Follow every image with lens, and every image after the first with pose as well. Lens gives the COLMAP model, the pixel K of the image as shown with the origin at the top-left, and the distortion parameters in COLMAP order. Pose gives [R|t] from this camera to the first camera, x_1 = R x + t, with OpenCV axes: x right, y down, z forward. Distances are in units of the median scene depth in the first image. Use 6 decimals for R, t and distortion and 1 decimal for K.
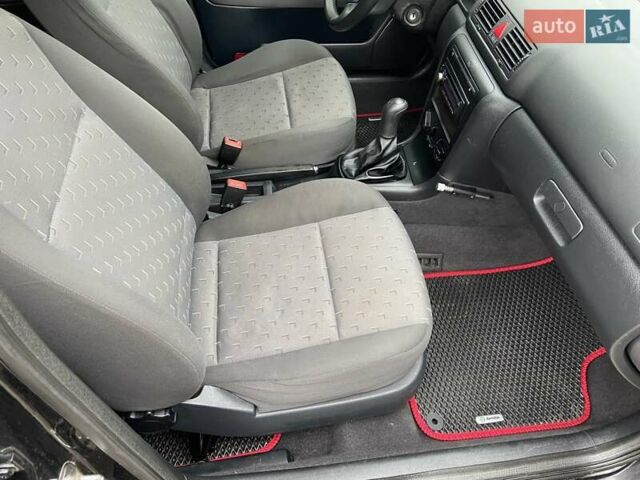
lens RADIAL K [[478.5, 0, 322.5], [0, 478.5, 240.7], [0, 0, 1]] dist [0.131780, -0.157356]
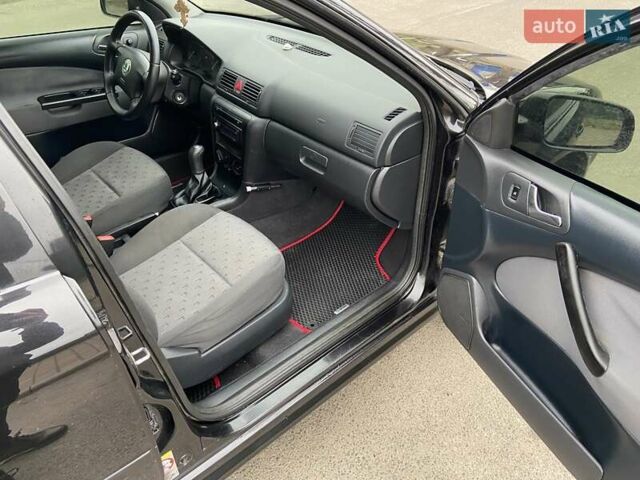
lens RADIAL K [[478.5, 0, 322.5], [0, 478.5, 240.7], [0, 0, 1]] dist [0.131780, -0.157356]
pose [[0.834670, -0.369709, 0.408216, -0.222093], [0.444499, 0.889843, -0.102954, 0.276479], [-0.325186, 0.267385, 0.907061, -0.366570]]
